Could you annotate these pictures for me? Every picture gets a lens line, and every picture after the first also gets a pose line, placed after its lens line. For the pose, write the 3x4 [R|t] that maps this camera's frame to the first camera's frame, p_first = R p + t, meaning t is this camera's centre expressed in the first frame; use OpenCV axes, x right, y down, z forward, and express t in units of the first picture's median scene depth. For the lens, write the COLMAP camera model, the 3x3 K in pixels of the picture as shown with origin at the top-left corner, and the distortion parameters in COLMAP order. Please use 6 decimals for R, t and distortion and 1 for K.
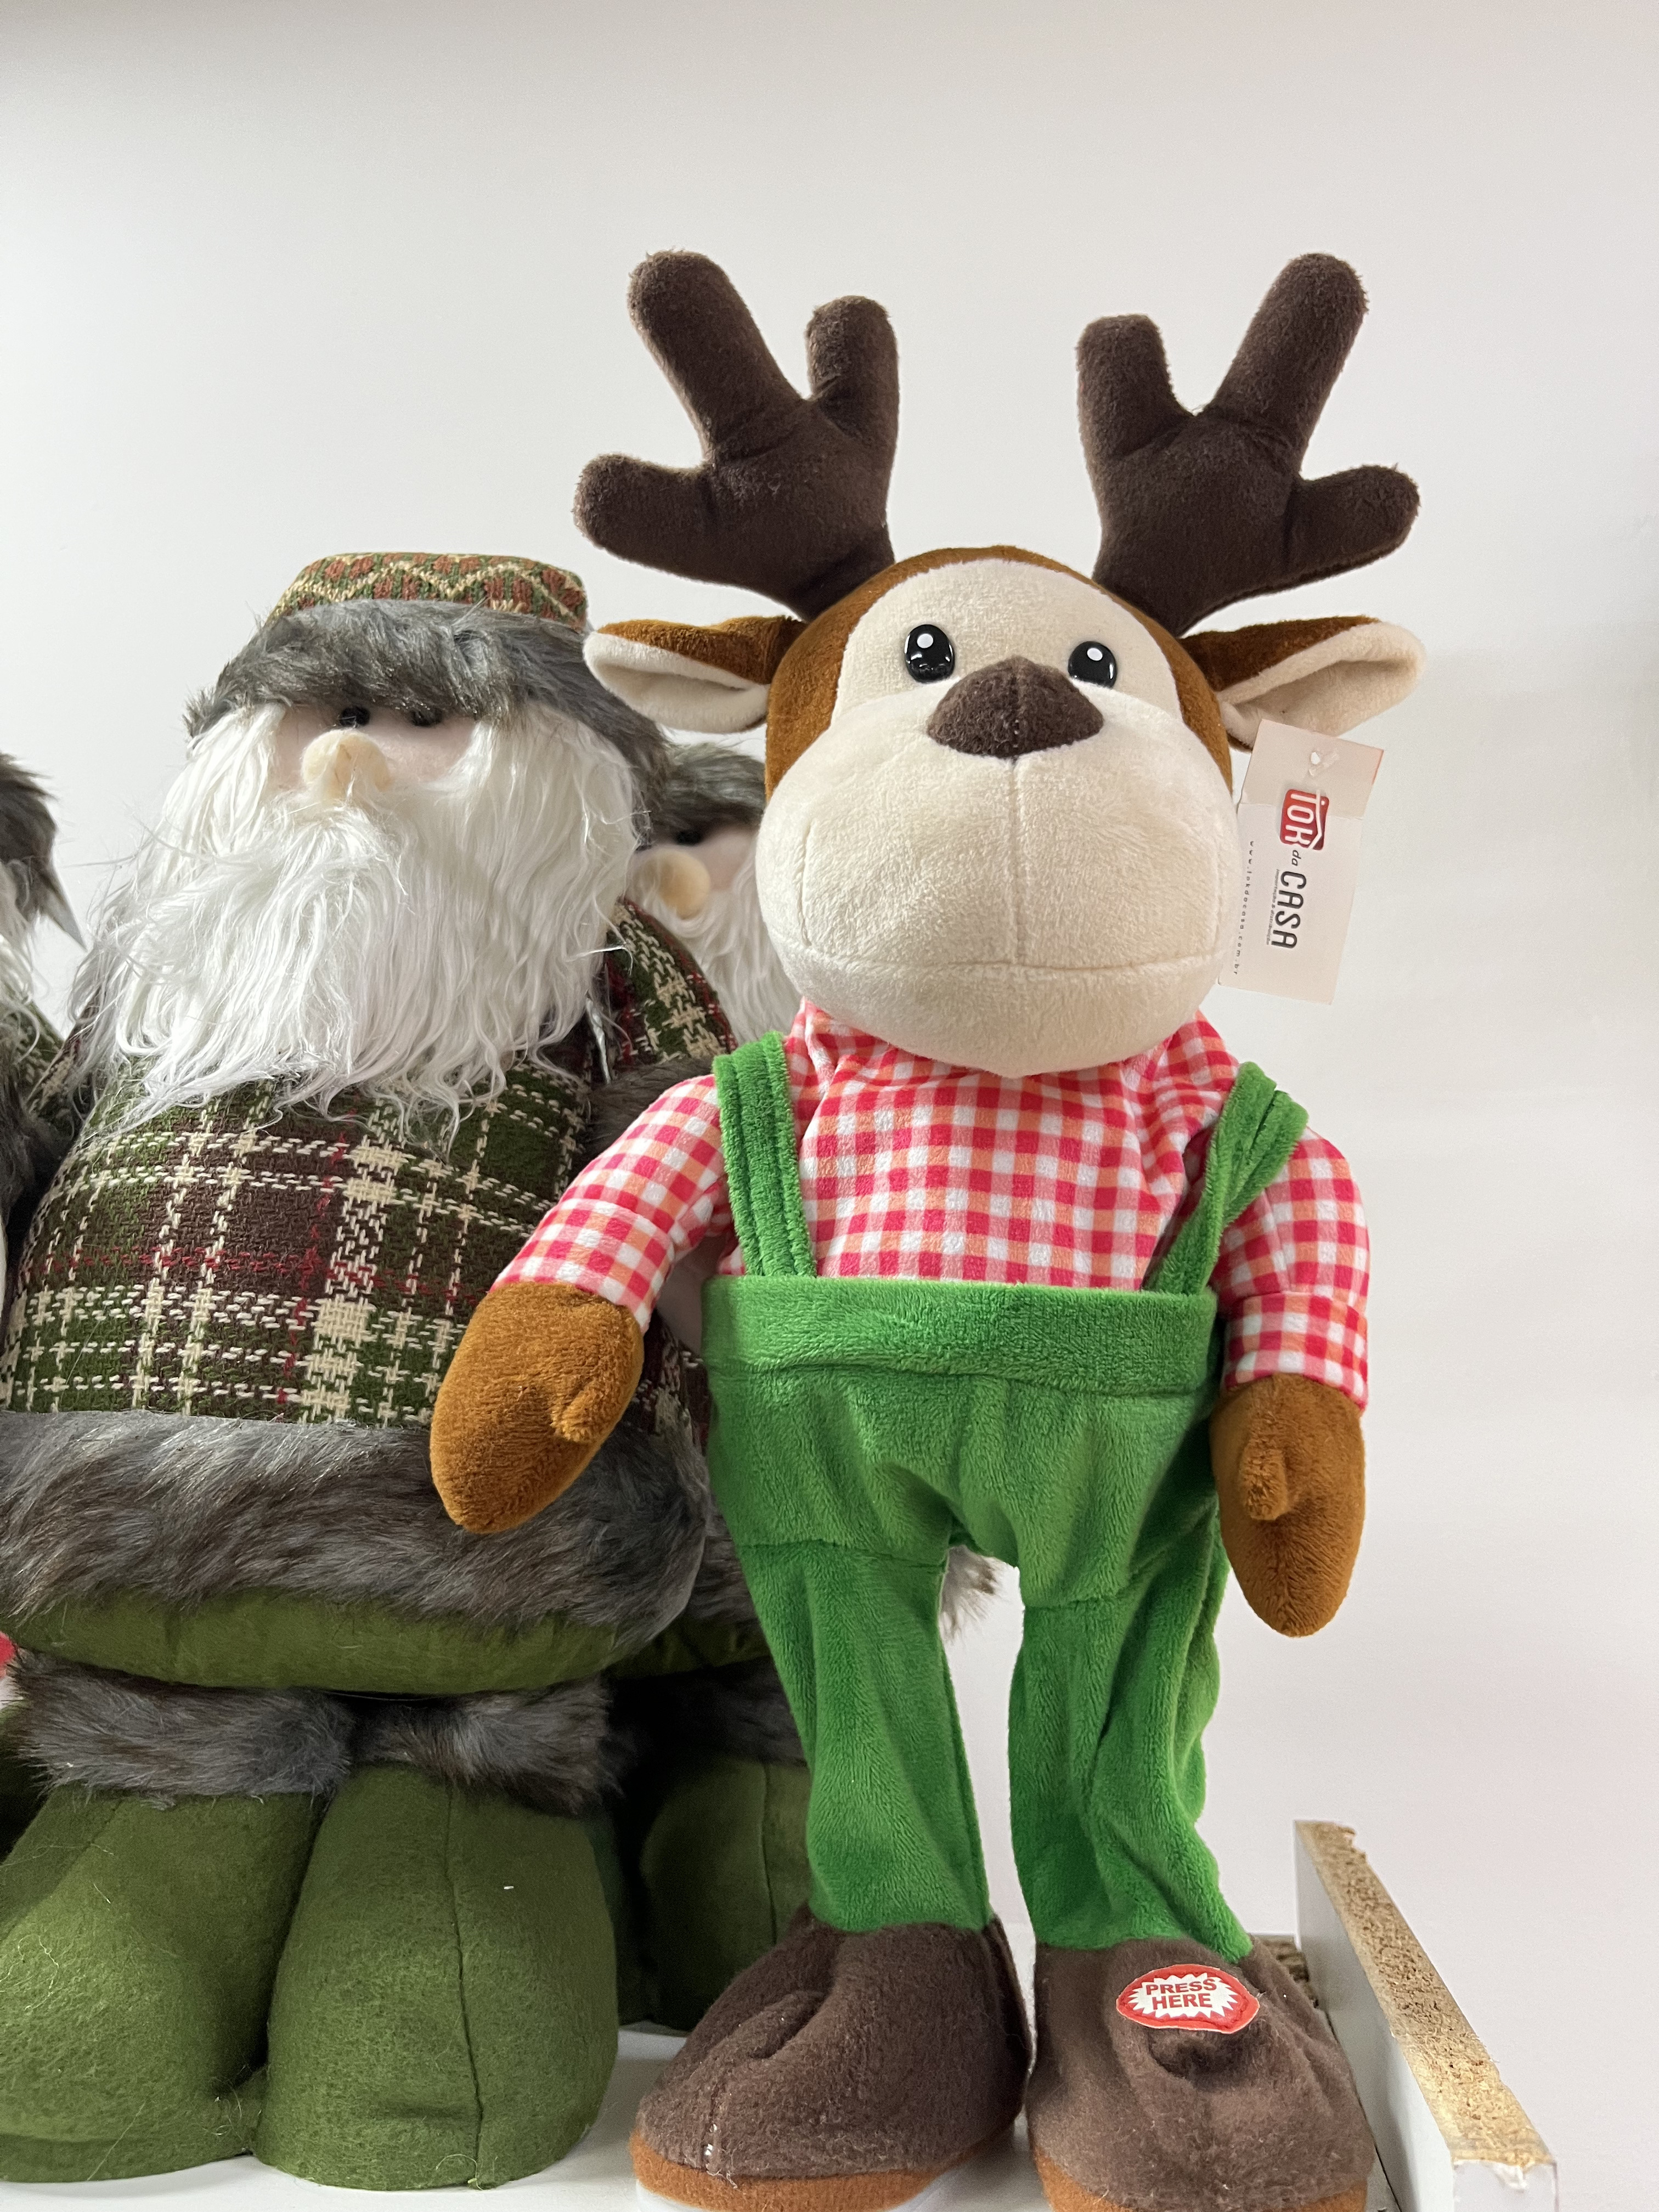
lens RADIAL K [[1766.0, 0, 827.2], [0, 1766.0, 1119.7], [0, 0, 1]] dist [0.014882, -0.071422]
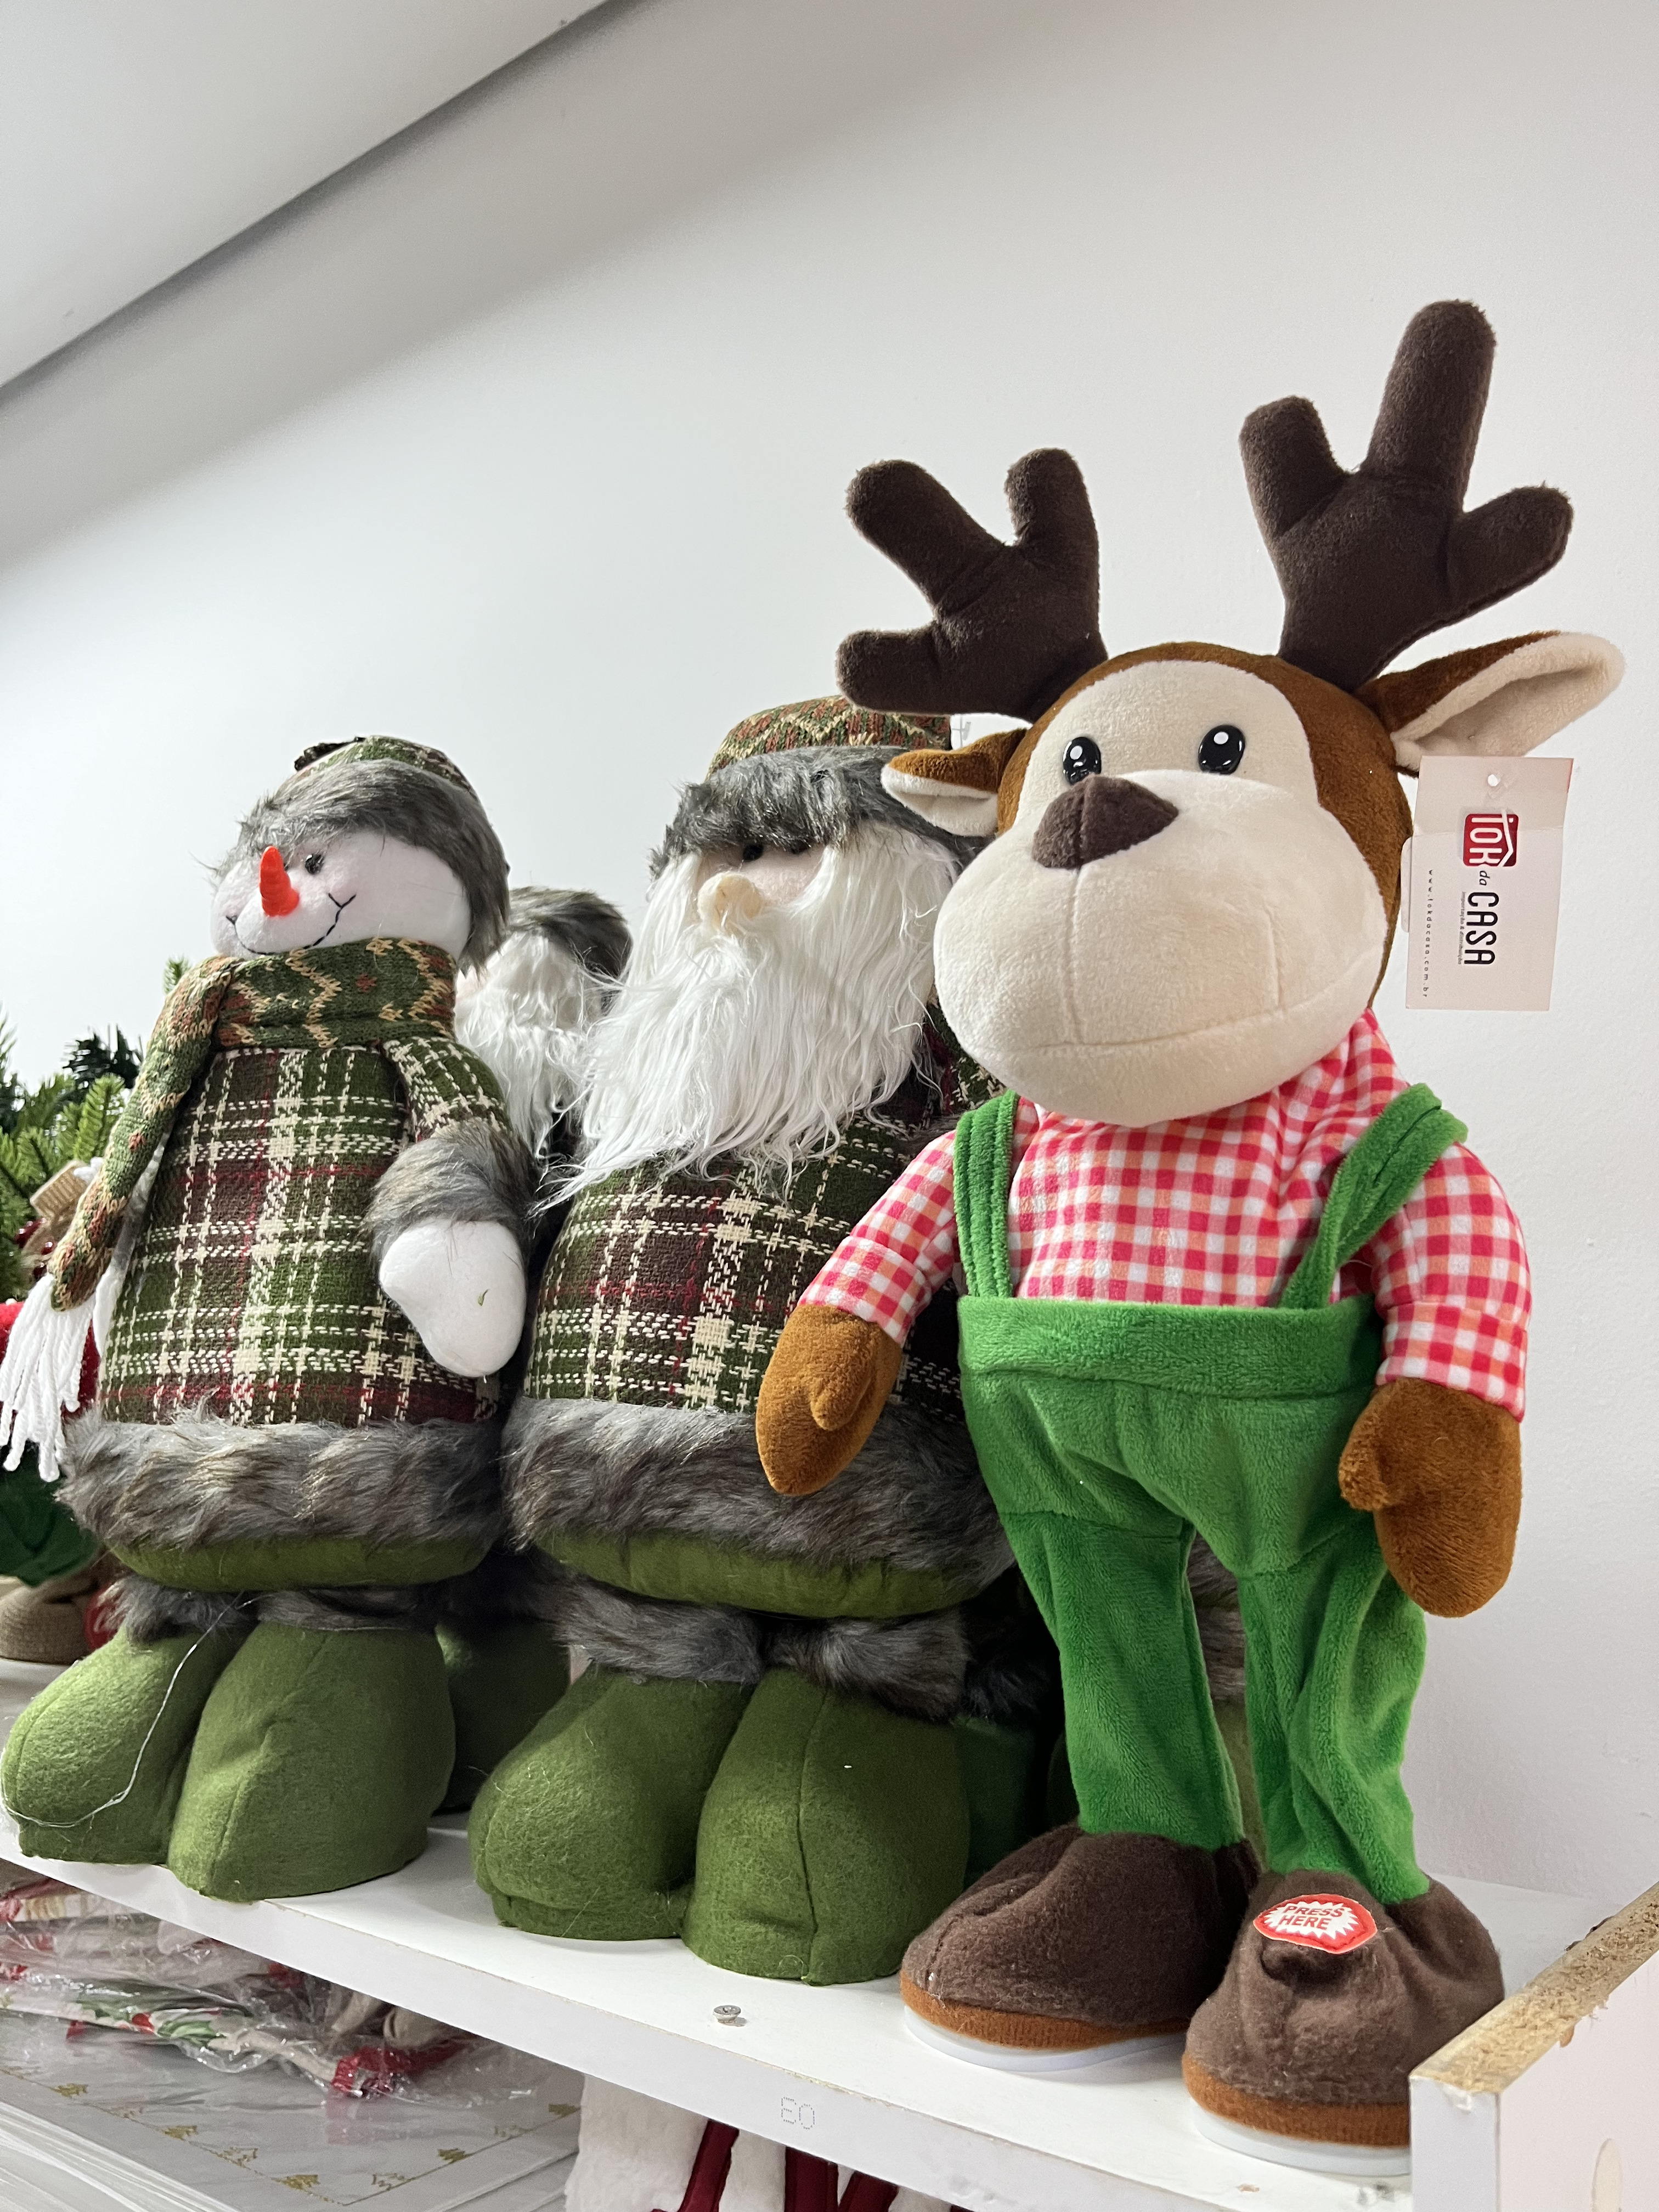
lens RADIAL K [[1824.6, 0, 829.5], [0, 1824.6, 1106.0], [0, 0, 1]] dist [0.006980, -0.074010]
pose [[0.861585, -0.068648, -0.502950, 0.512653], [0.085532, 0.996280, 0.010538, -0.064725], [0.500356, -0.052098, 0.864251, -0.142150]]
